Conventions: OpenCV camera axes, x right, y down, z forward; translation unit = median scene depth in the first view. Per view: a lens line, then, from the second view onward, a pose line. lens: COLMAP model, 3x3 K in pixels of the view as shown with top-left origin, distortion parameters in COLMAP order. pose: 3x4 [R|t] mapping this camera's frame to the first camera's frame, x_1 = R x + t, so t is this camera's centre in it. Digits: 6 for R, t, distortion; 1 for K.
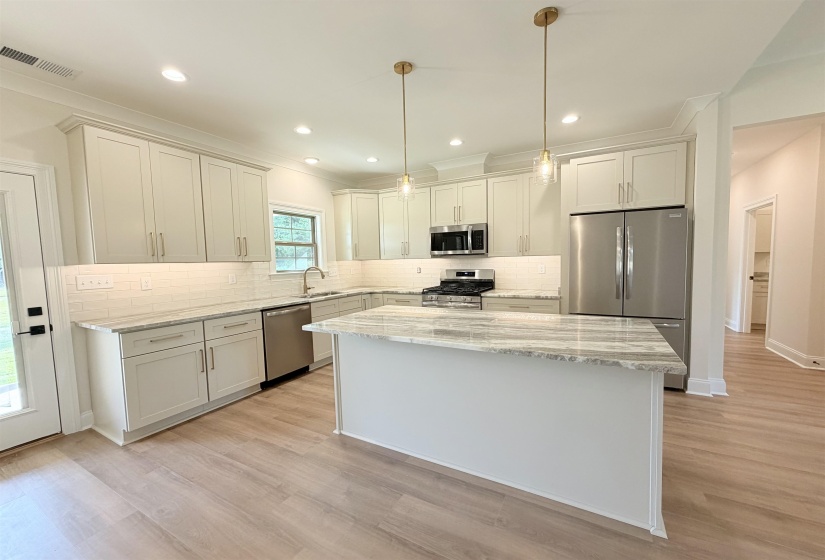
lens RADIAL K [[328.4, 0, 410.1], [0, 328.4, 282.4], [0, 0, 1]] dist [-0.001943, 0.000815]
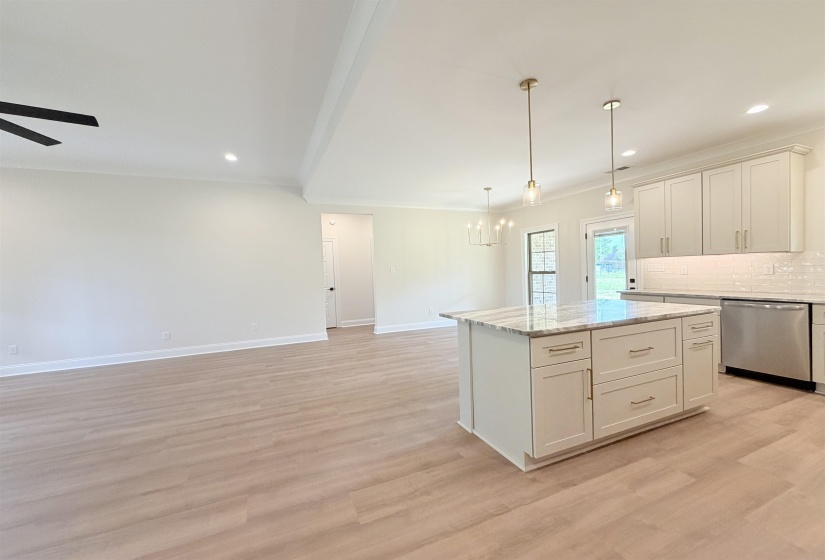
lens RADIAL K [[328.4, 0, 408.8], [0, 328.4, 282.1], [0, 0, 1]] dist [-0.001943, 0.000815]
pose [[-0.602350, 0.070810, -0.795085, 0.956440], [-0.005127, 0.995694, 0.092560, -0.061590], [0.798215, 0.059830, -0.599394, 0.751009]]
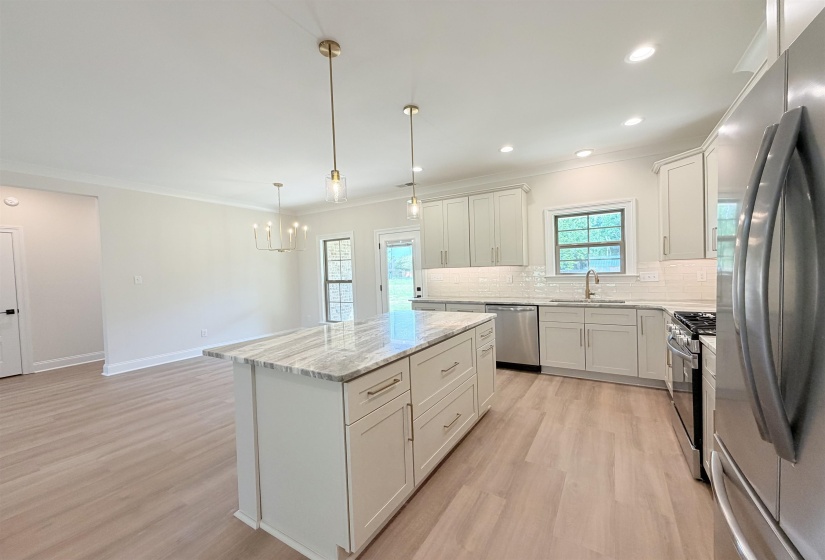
lens RADIAL K [[328.4, 0, 408.1], [0, 328.4, 281.1], [0, 0, 1]] dist [-0.001943, 0.000815]
pose [[-0.038906, 0.053820, -0.997792, 0.781949], [-0.034723, 0.997873, 0.055178, -0.061958], [0.998639, 0.036793, -0.036955, 0.676368]]
